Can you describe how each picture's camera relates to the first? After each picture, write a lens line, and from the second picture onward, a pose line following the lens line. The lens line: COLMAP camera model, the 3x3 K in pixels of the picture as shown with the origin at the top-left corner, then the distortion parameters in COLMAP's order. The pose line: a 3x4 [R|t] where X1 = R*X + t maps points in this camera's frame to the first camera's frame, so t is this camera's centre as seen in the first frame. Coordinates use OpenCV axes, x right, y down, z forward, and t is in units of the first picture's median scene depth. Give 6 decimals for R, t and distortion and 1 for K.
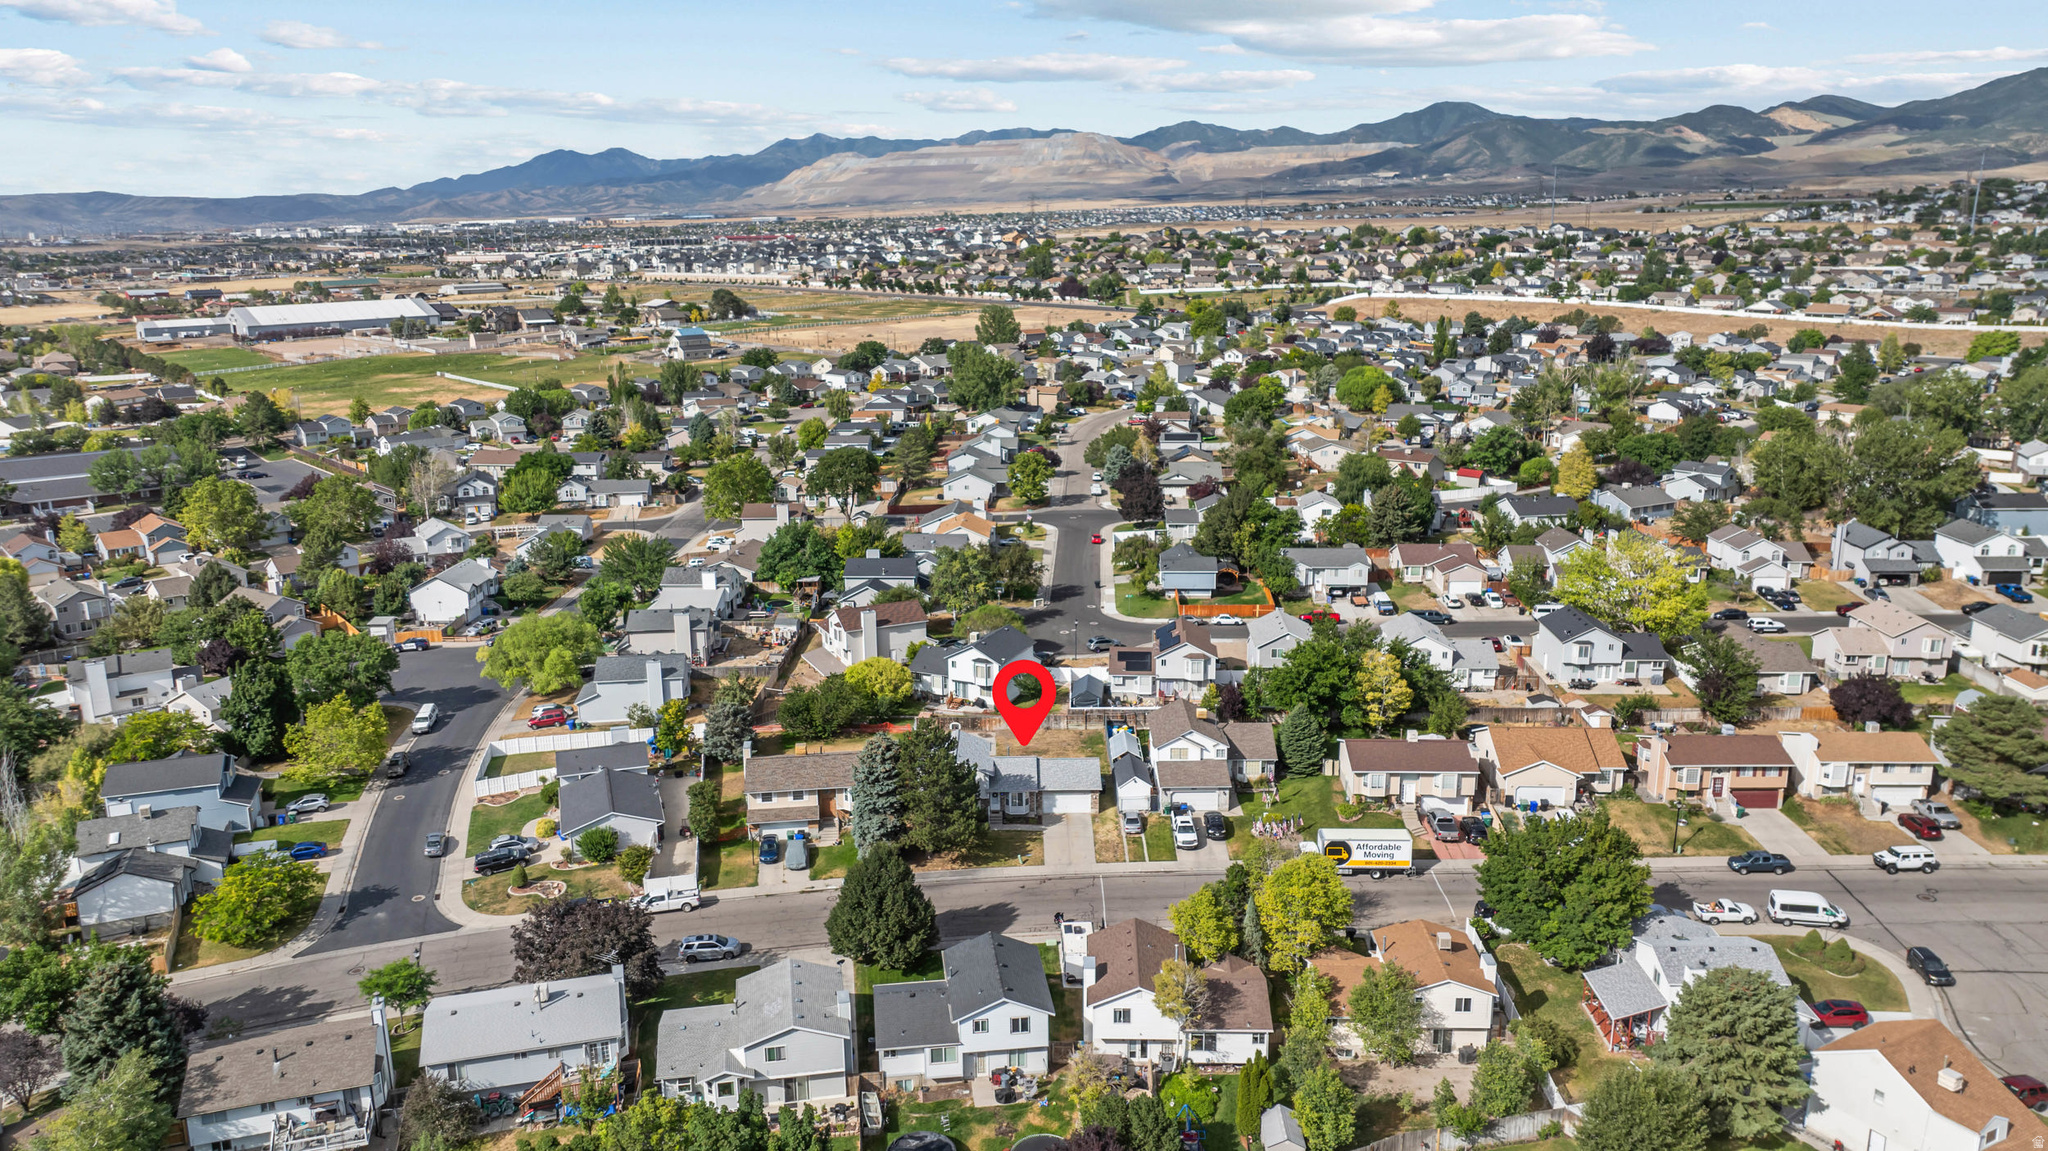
lens RADIAL K [[1475.2, 0, 1024.0], [0, 1475.2, 575.5], [0, 0, 1]] dist [-0.027722, 0.000757]
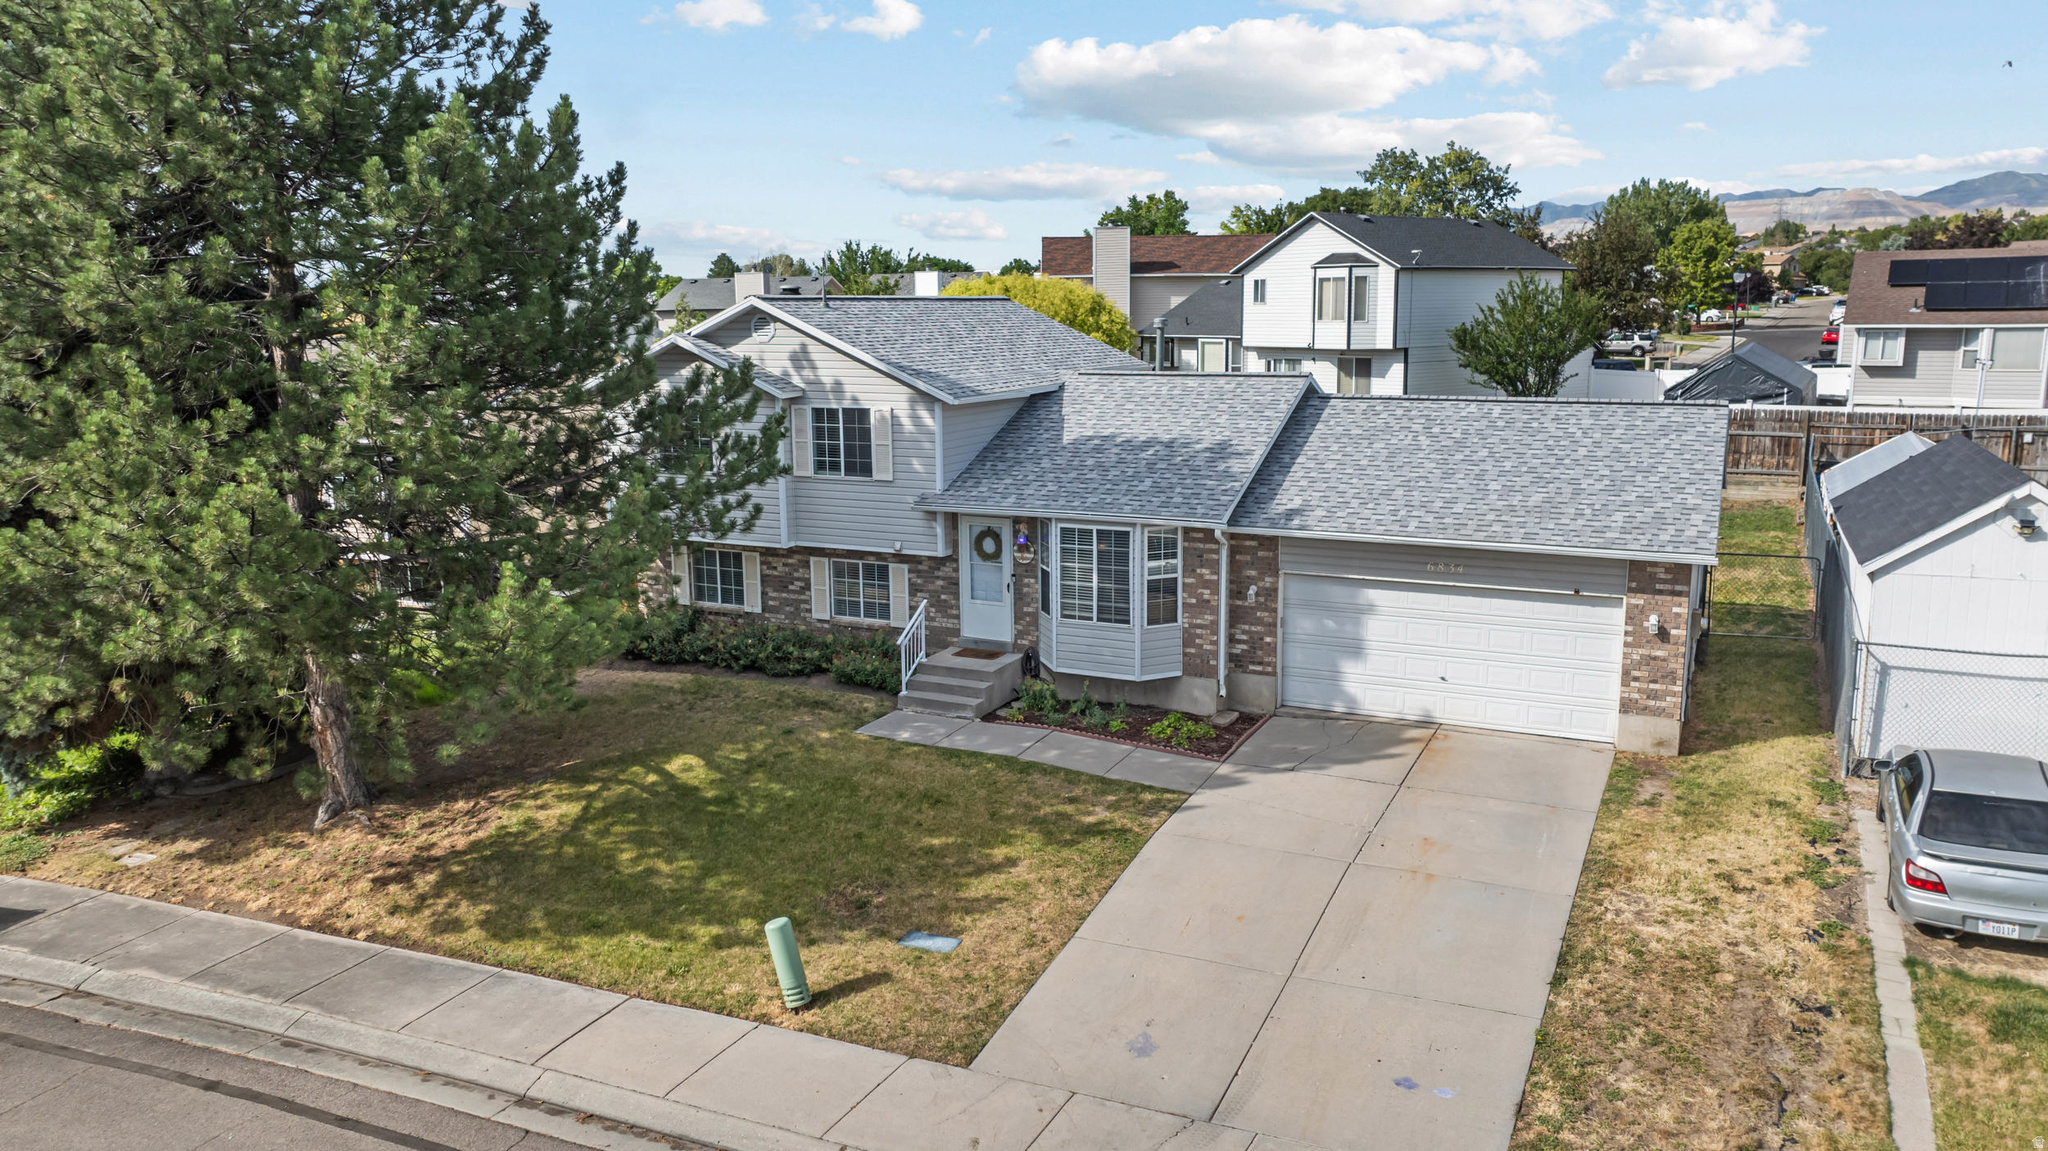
lens RADIAL K [[1441.5, 0, 1016.8], [0, 1441.5, 543.5], [0, 0, 1]] dist [-0.018128, -0.000718]
pose [[0.888132, 0.086147, -0.451442, 0.054892], [-0.118003, 0.992089, -0.042835, 0.155502], [0.444180, 0.091315, 0.891272, 0.860296]]
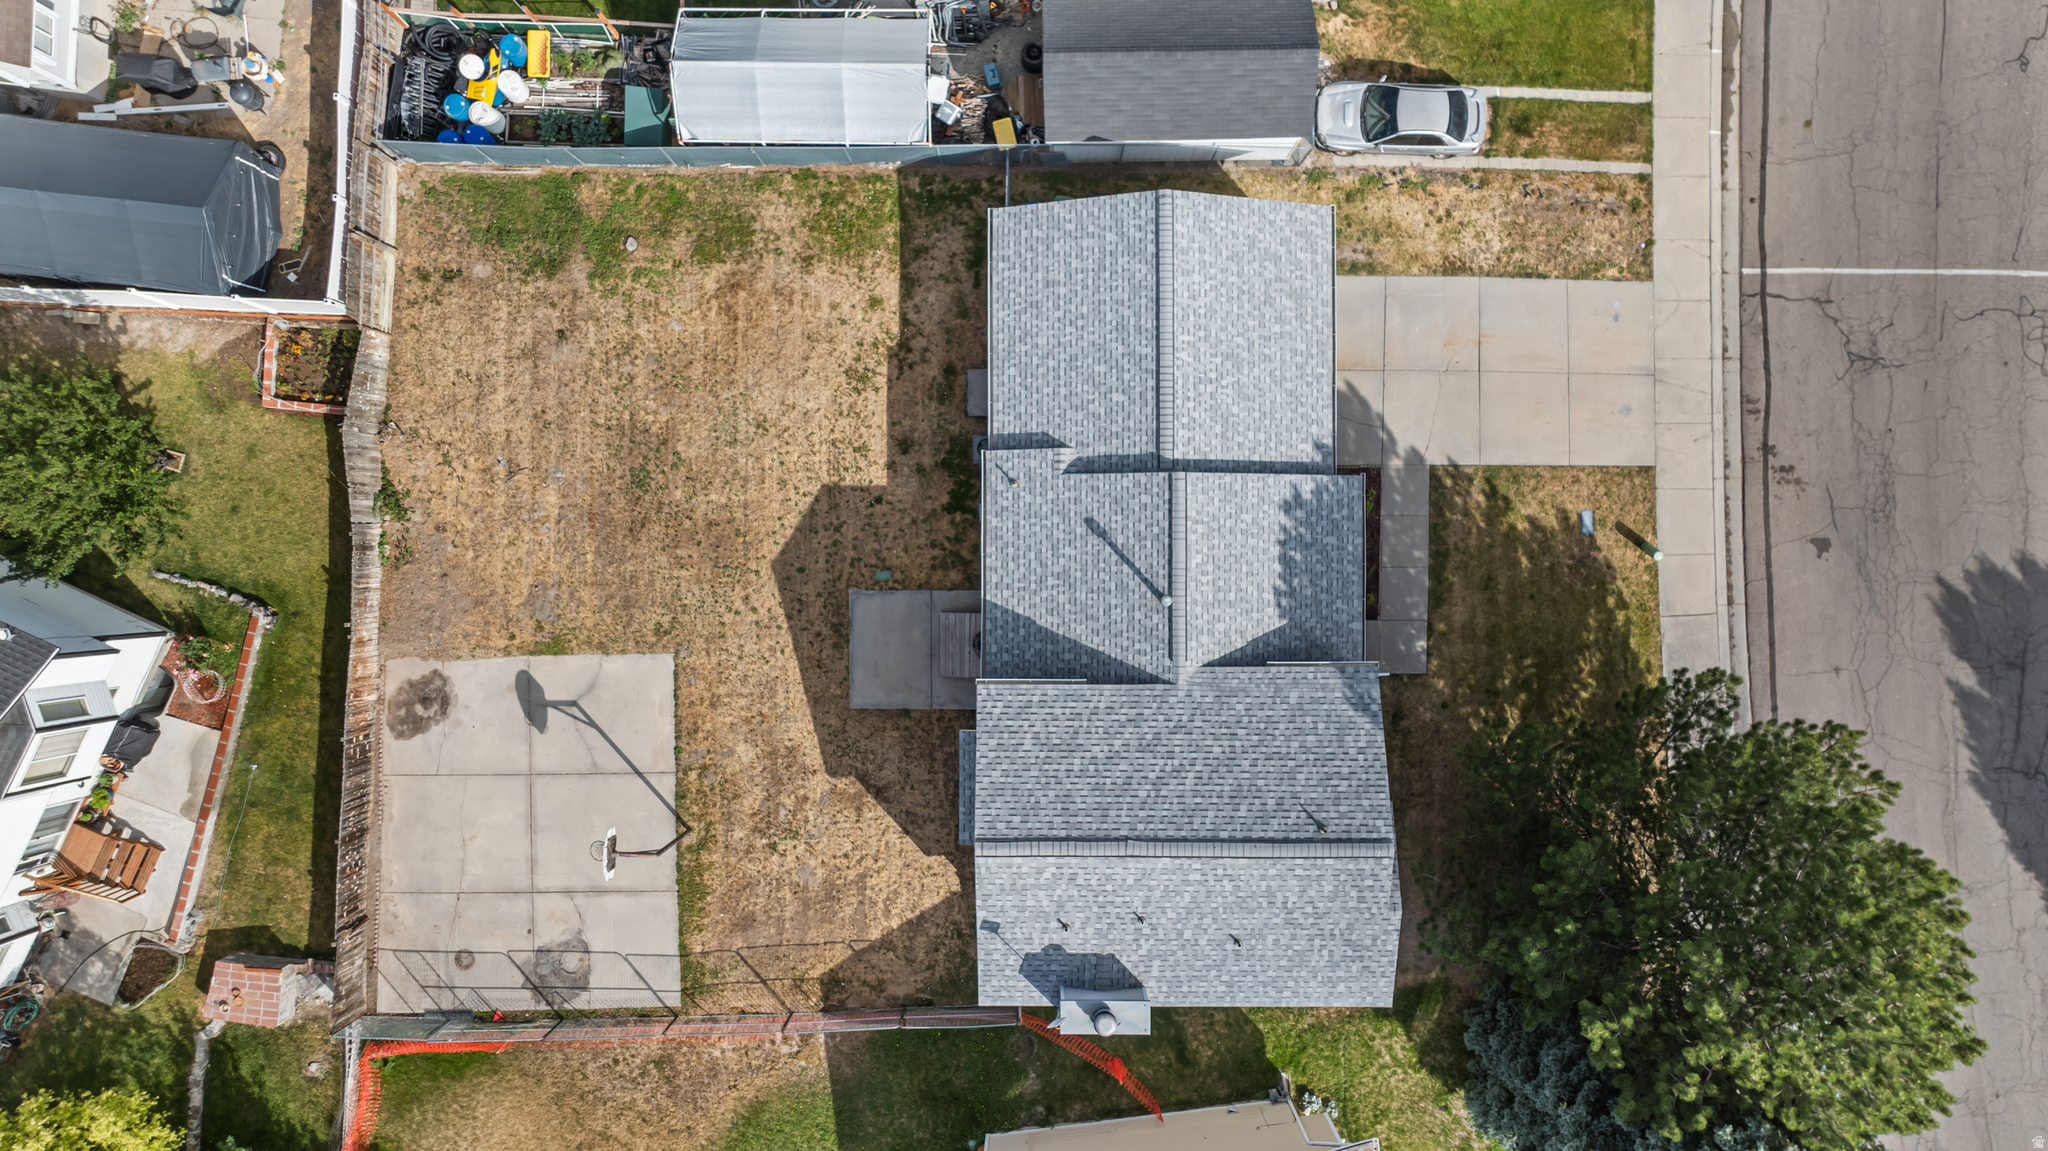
lens RADIAL K [[1475.2, 0, 1024.0], [0, 1475.2, 575.5], [0, 0, 1]] dist [-0.027722, 0.000757]
pose [[0.001113, -0.999835, 0.018140, -0.010849], [0.243186, 0.017866, 0.969815, -0.094639], [-0.969979, 0.003332, 0.243166, 0.989197]]
